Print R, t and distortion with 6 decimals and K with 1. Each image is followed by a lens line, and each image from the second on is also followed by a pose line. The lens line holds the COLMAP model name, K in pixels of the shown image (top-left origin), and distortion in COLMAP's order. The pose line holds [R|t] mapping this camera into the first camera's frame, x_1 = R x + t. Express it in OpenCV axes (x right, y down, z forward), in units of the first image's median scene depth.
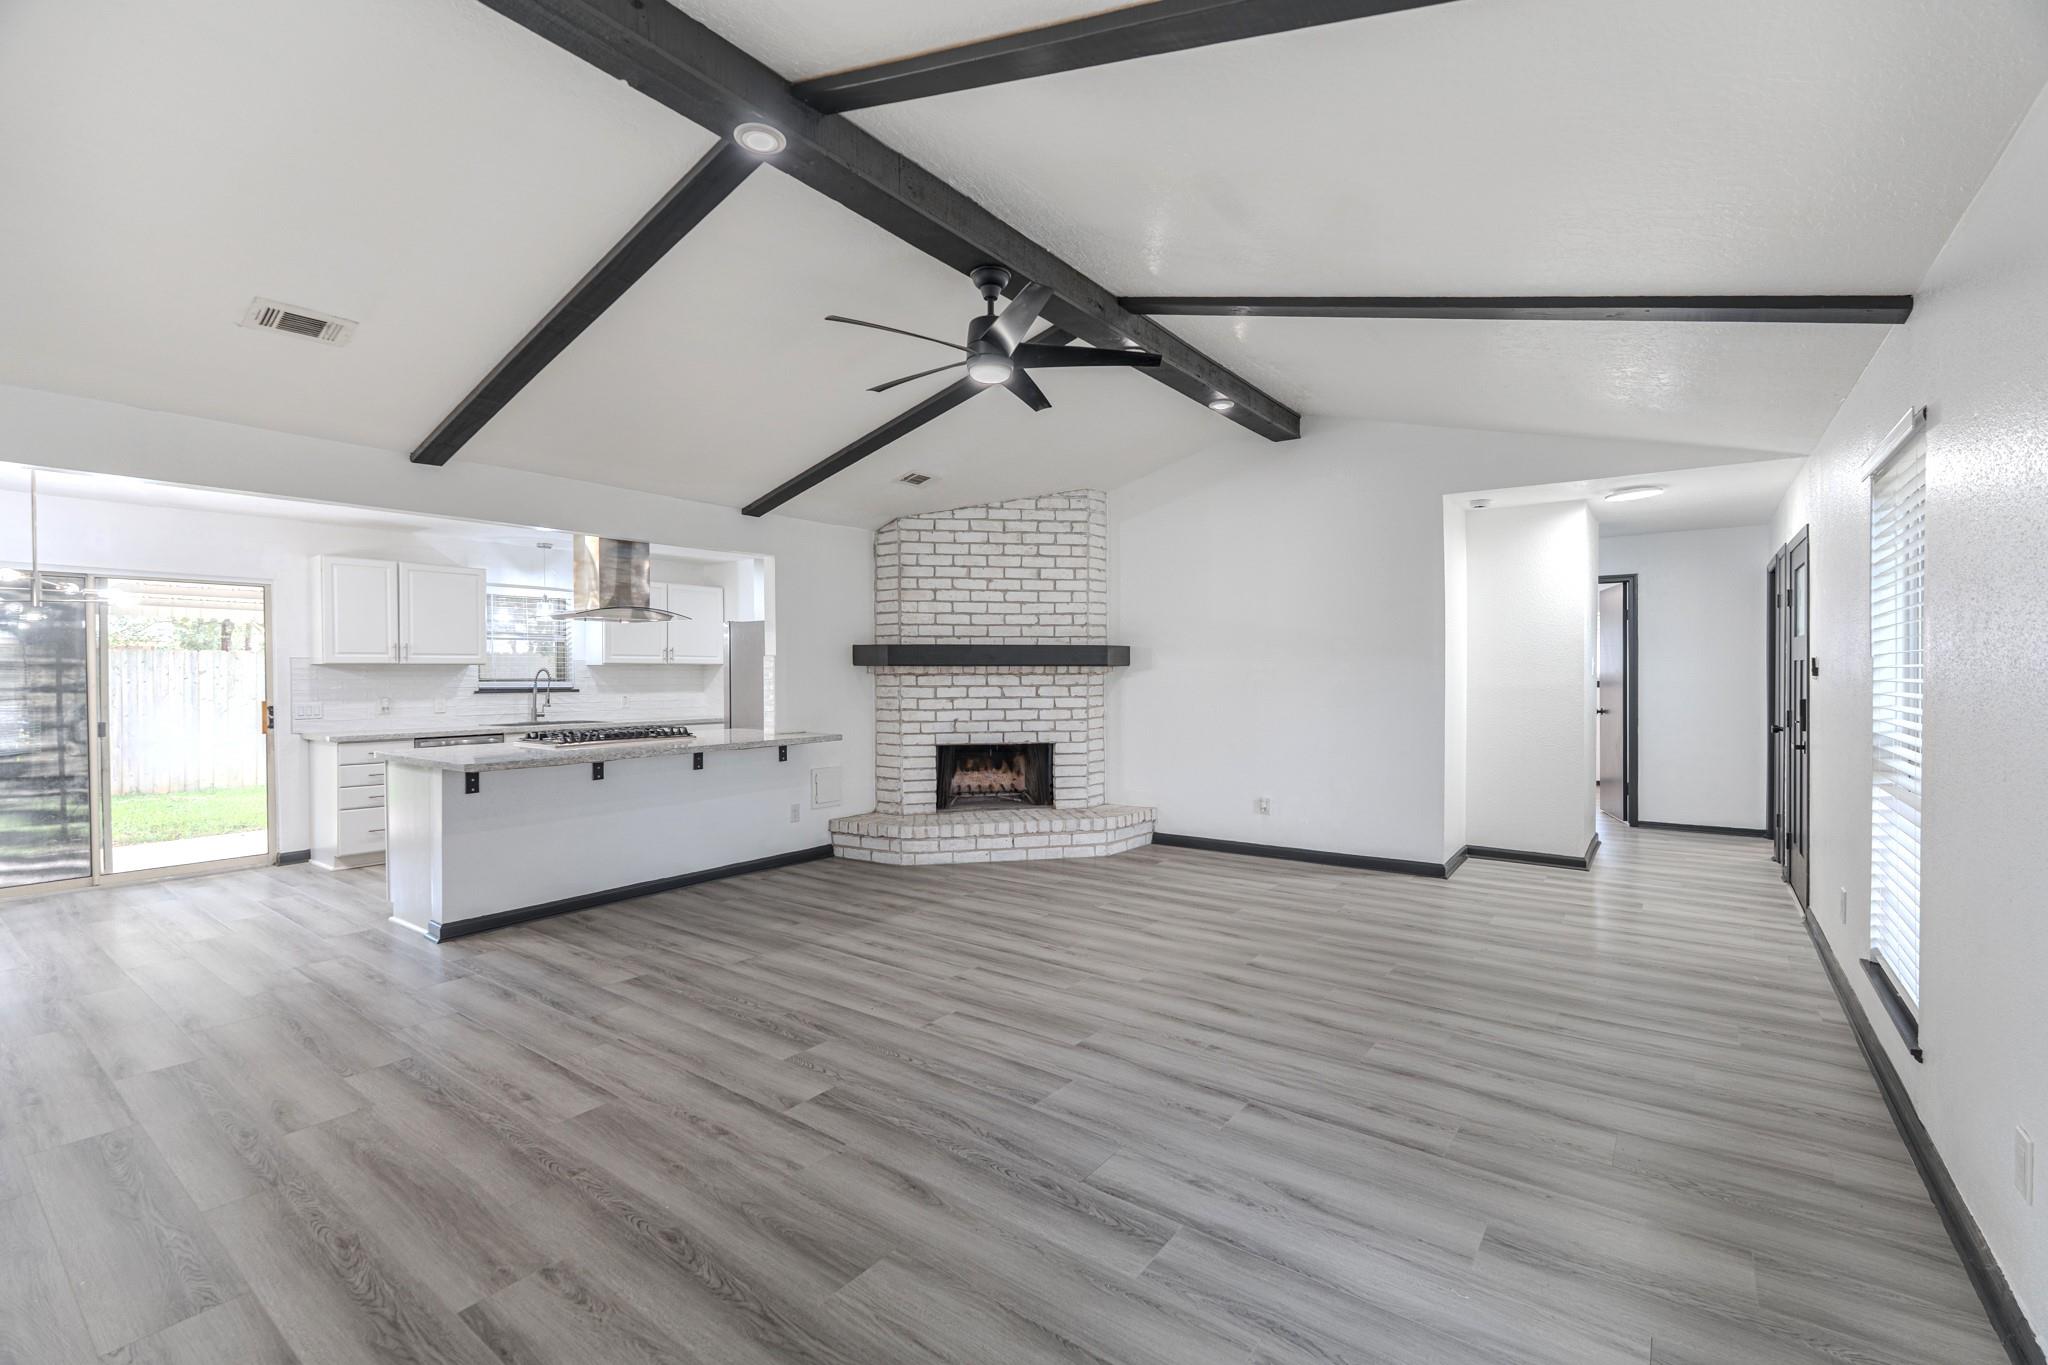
lens RADIAL K [[895.3, 0, 1022.9], [0, 895.3, 682.8], [0, 0, 1]] dist [-0.000756, 0.000520]
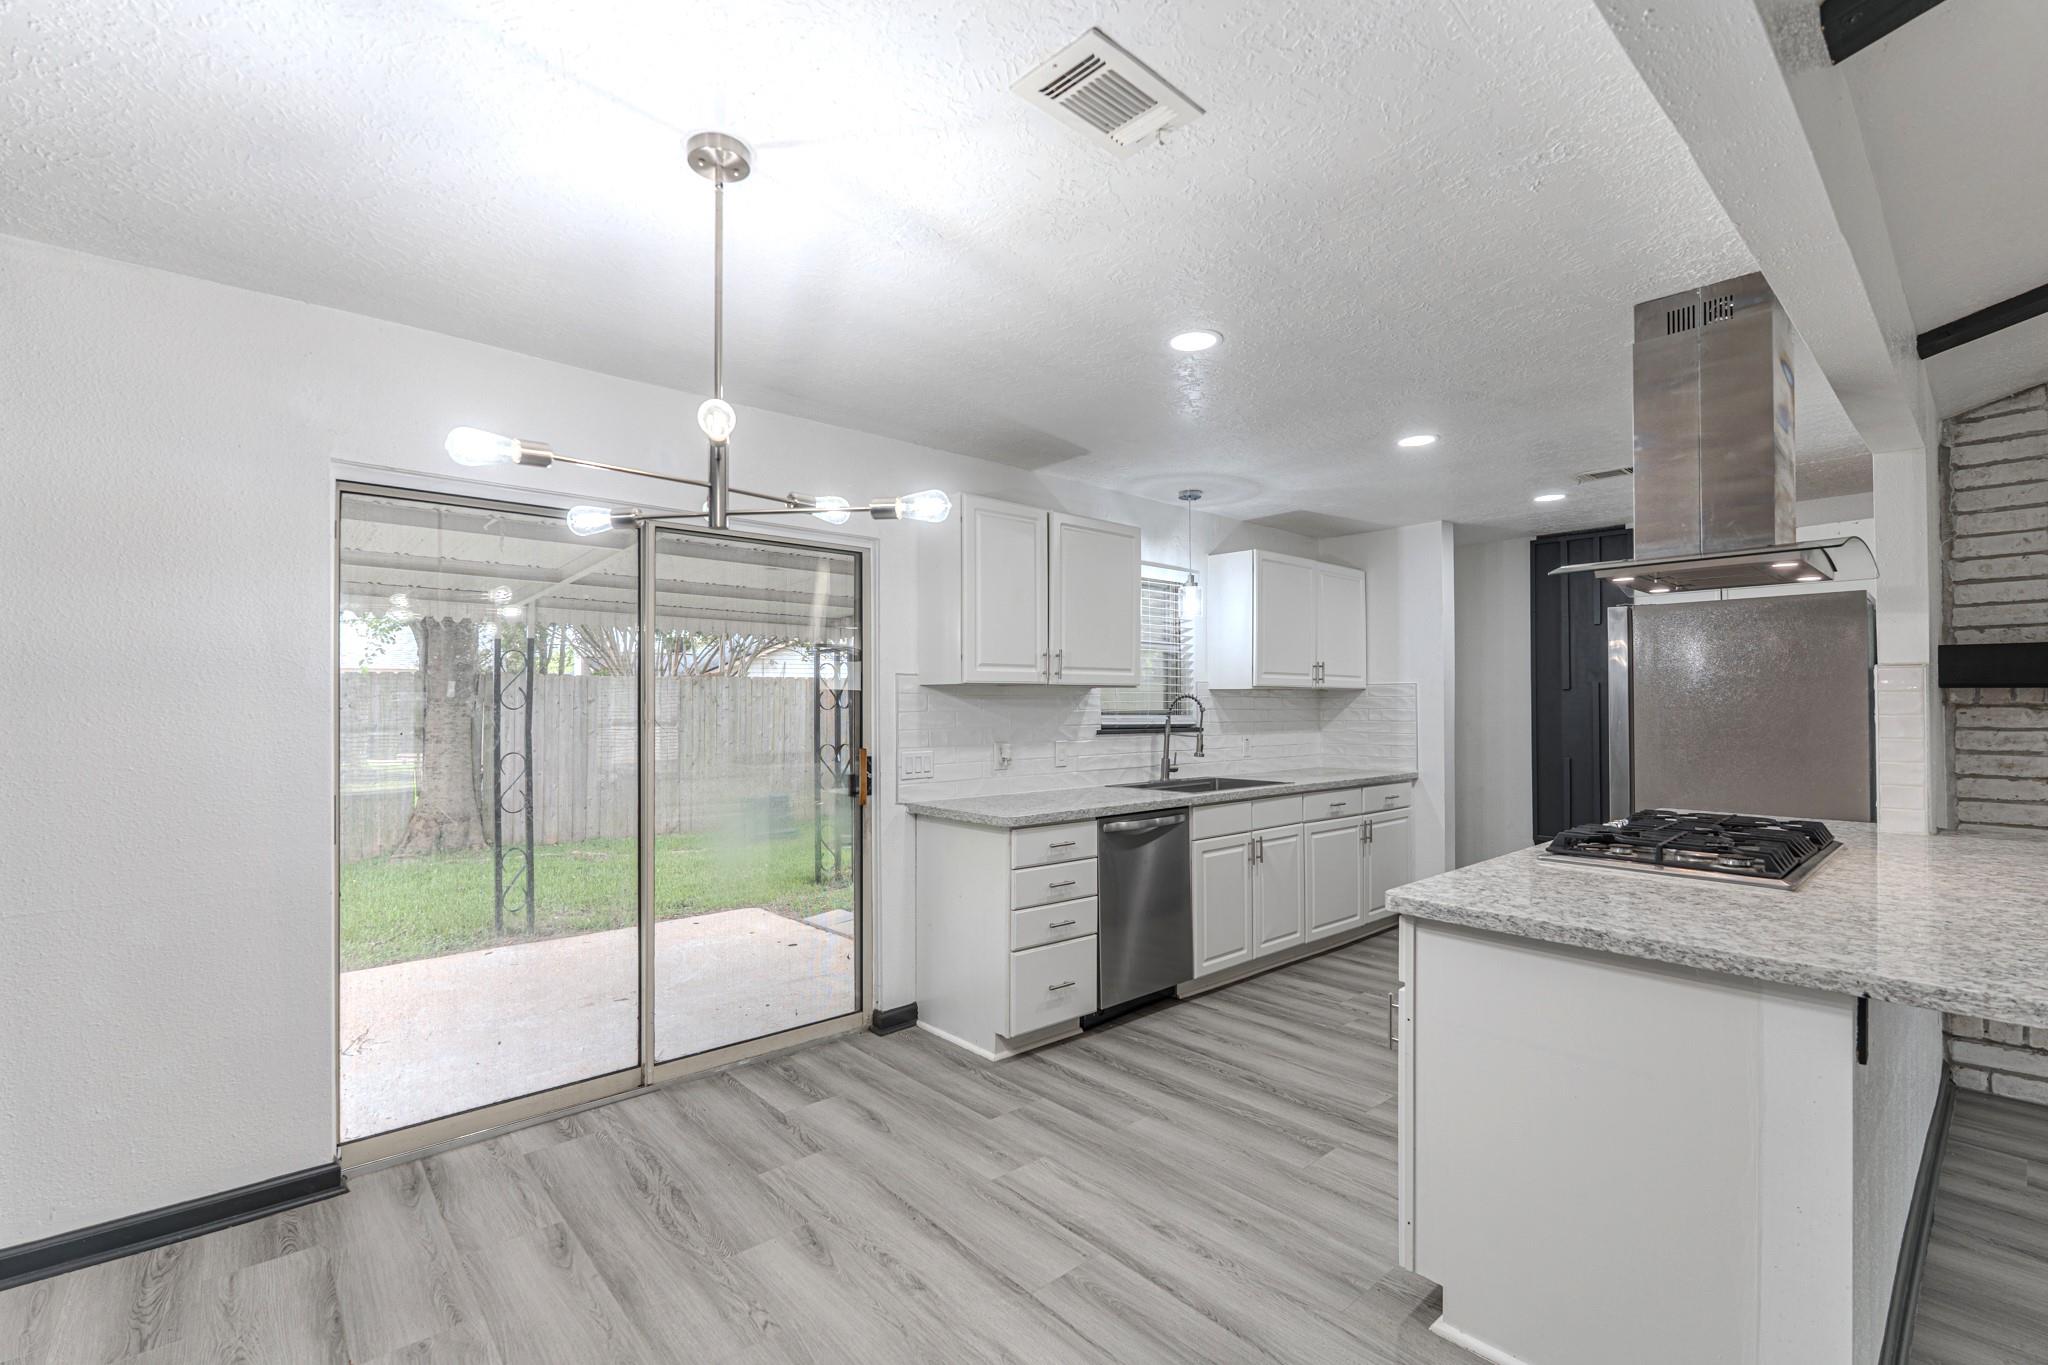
lens RADIAL K [[895.3, 0, 1020.2], [0, 895.3, 692.7], [0, 0, 1]] dist [-0.000756, 0.000520]
pose [[0.980059, 0.000094, -0.198708, -0.585831], [-0.004626, 0.999740, -0.022341, -0.002885], [0.198654, 0.022815, 0.979804, 0.417990]]
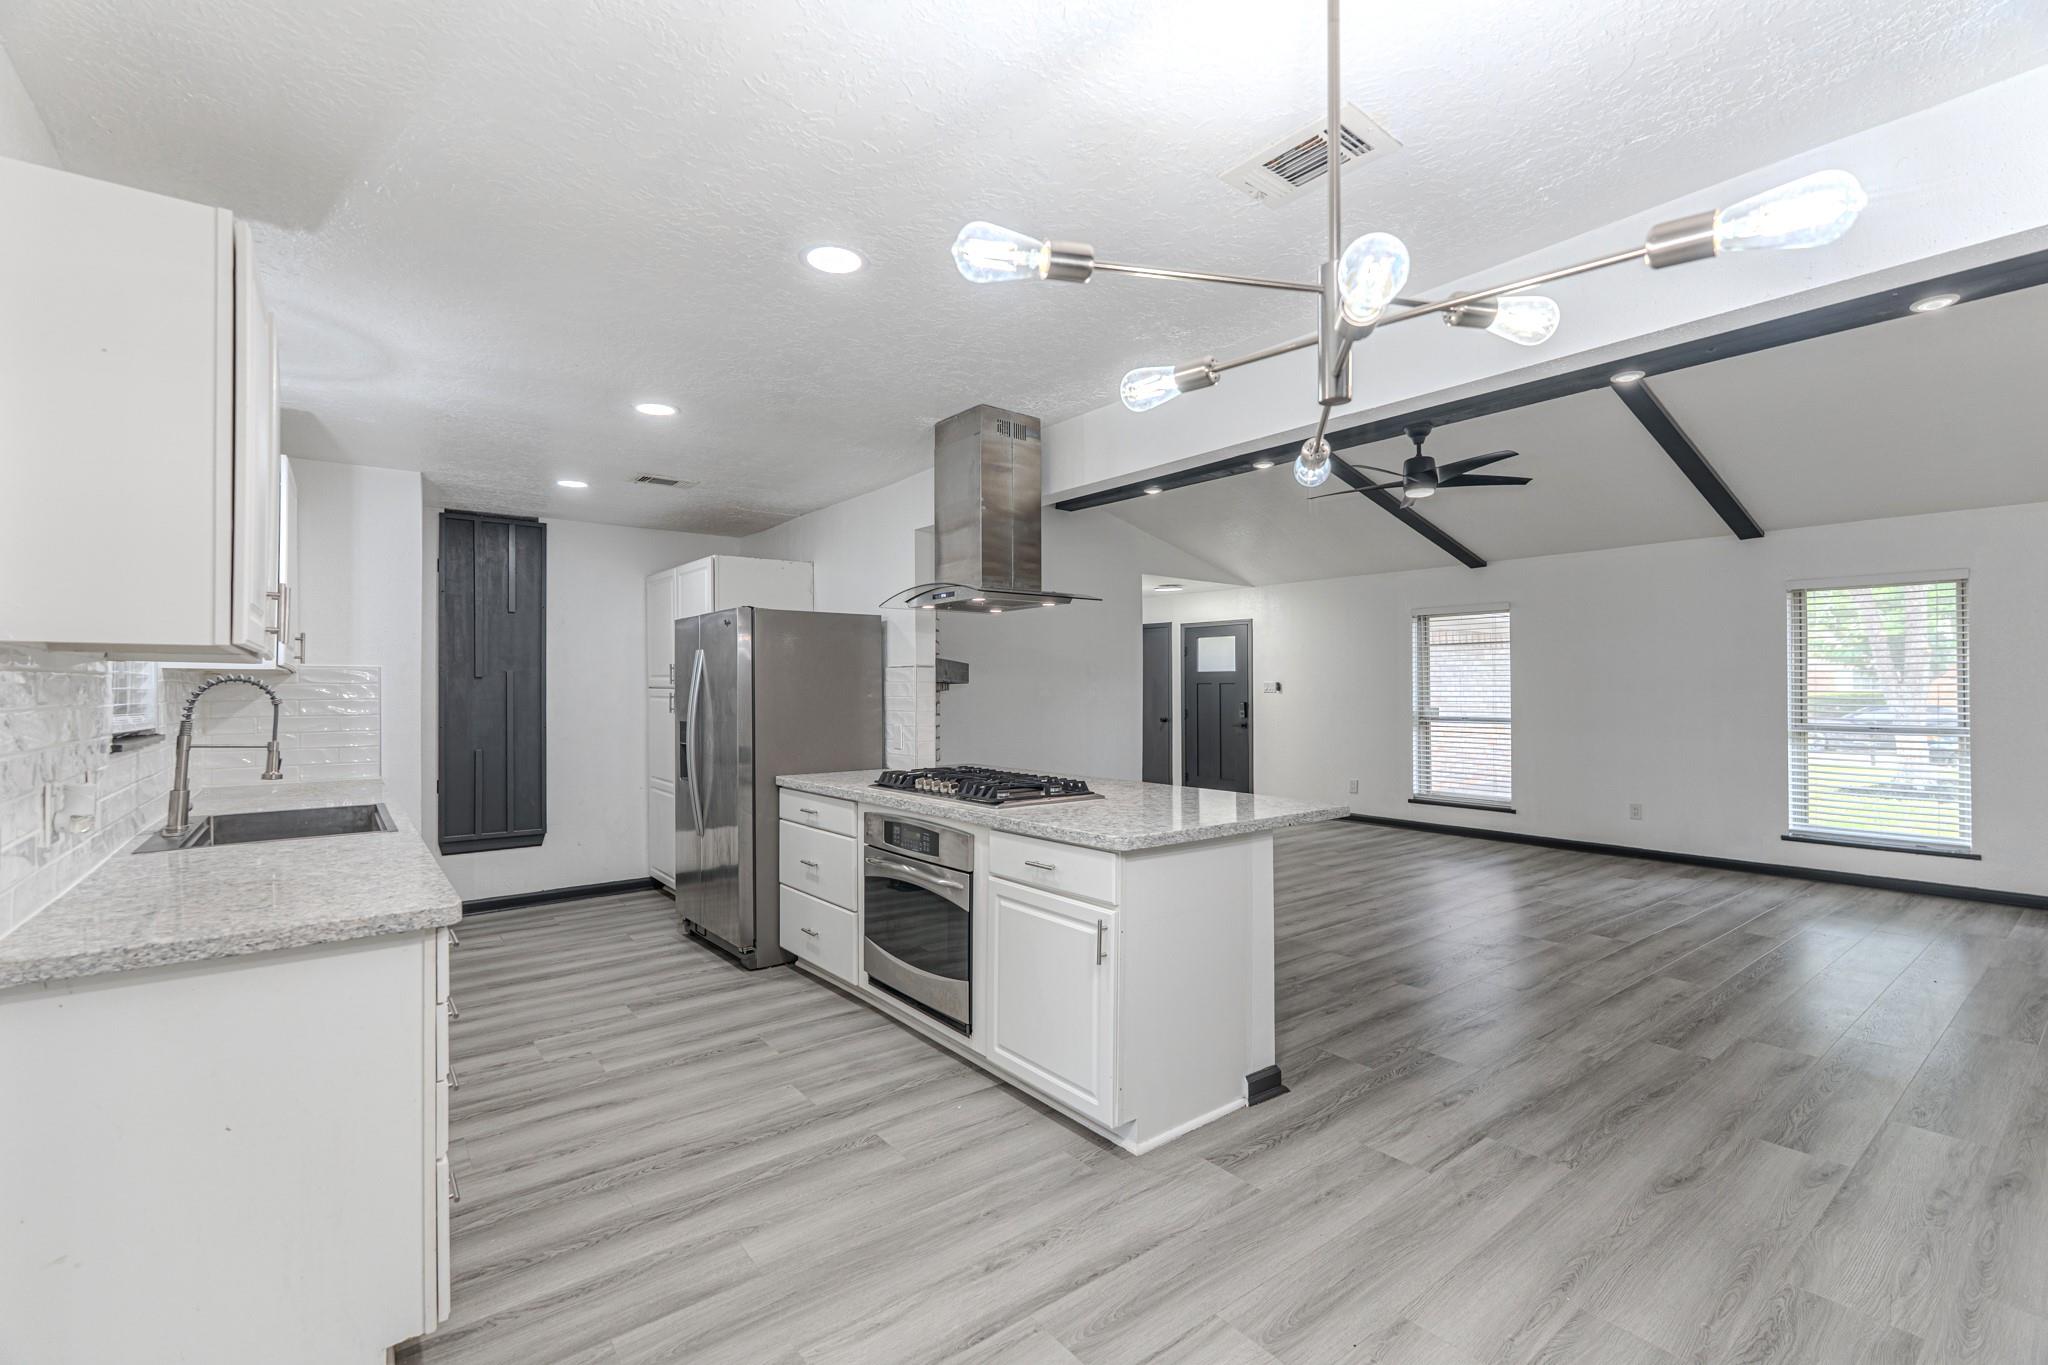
lens RADIAL K [[895.3, 0, 1018.6], [0, 895.3, 681.0], [0, 0, 1]] dist [-0.000756, 0.000520]
pose [[0.263492, 0.011707, 0.964591, -0.894160], [0.014098, 0.999773, -0.015985, -0.003956], [-0.964559, 0.017811, 0.263267, 0.669096]]
